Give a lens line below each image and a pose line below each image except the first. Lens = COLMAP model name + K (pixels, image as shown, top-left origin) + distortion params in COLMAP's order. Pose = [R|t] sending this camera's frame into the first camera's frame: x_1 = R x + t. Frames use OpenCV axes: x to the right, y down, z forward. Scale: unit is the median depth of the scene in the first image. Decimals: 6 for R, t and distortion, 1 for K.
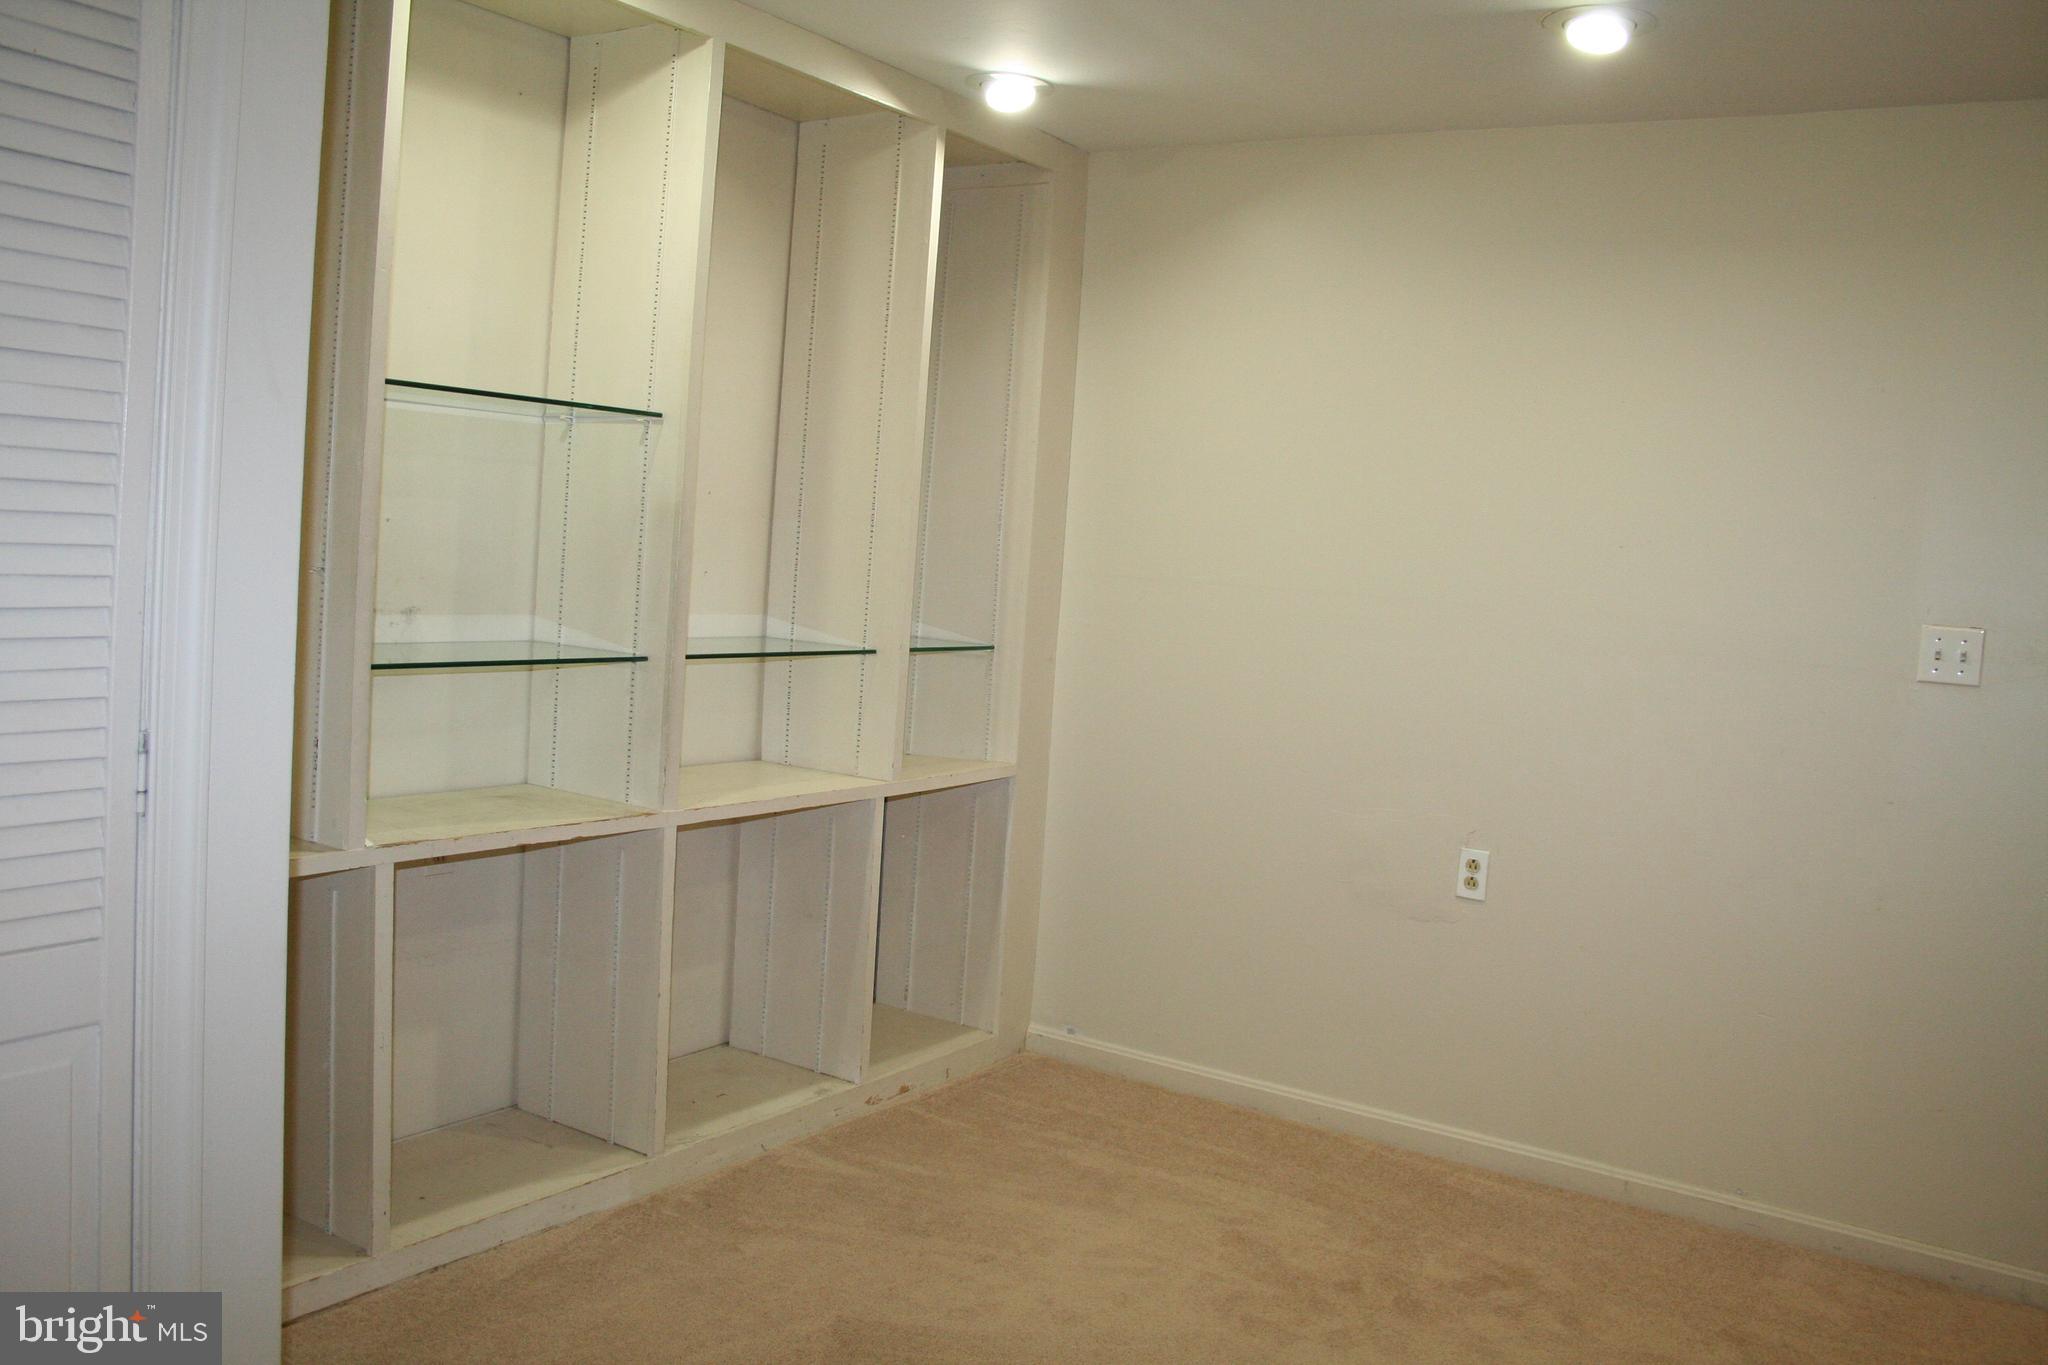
lens RADIAL K [[1723.4, 0, 1025.0], [0, 1723.4, 683.8], [0, 0, 1]] dist [-0.145572, 0.123367]
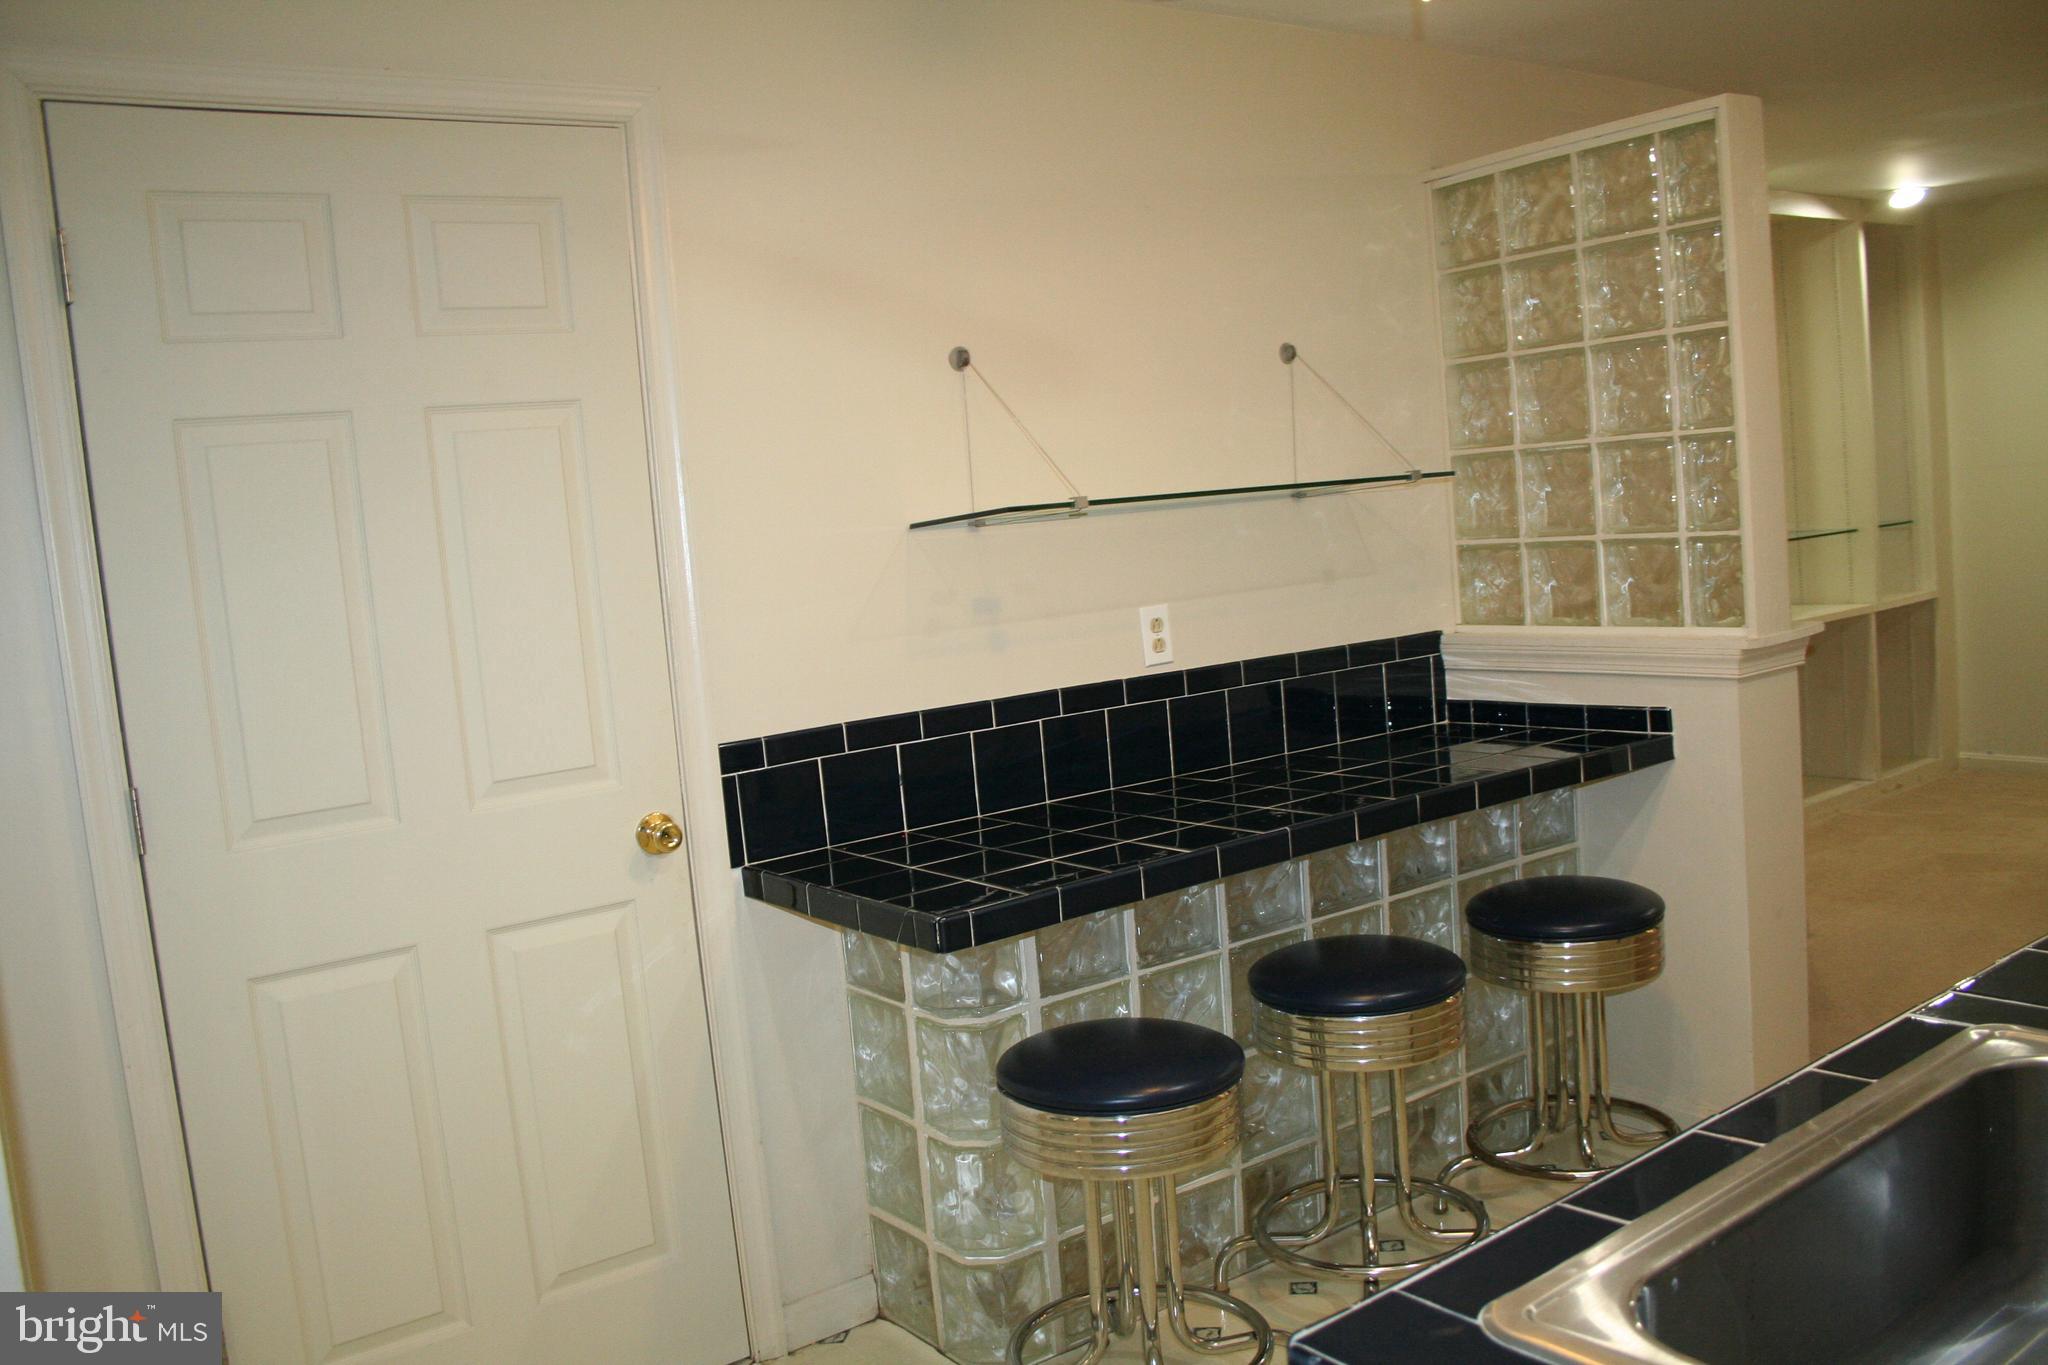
lens RADIAL K [[1723.4, 0, 1023.4], [0, 1723.4, 680.7], [0, 0, 1]] dist [-0.145572, 0.123367]
pose [[0.924493, -0.112175, -0.364322, -0.266674], [0.122262, 0.992487, 0.004661, 0.020032], [0.361062, -0.048852, 0.931262, -0.878630]]
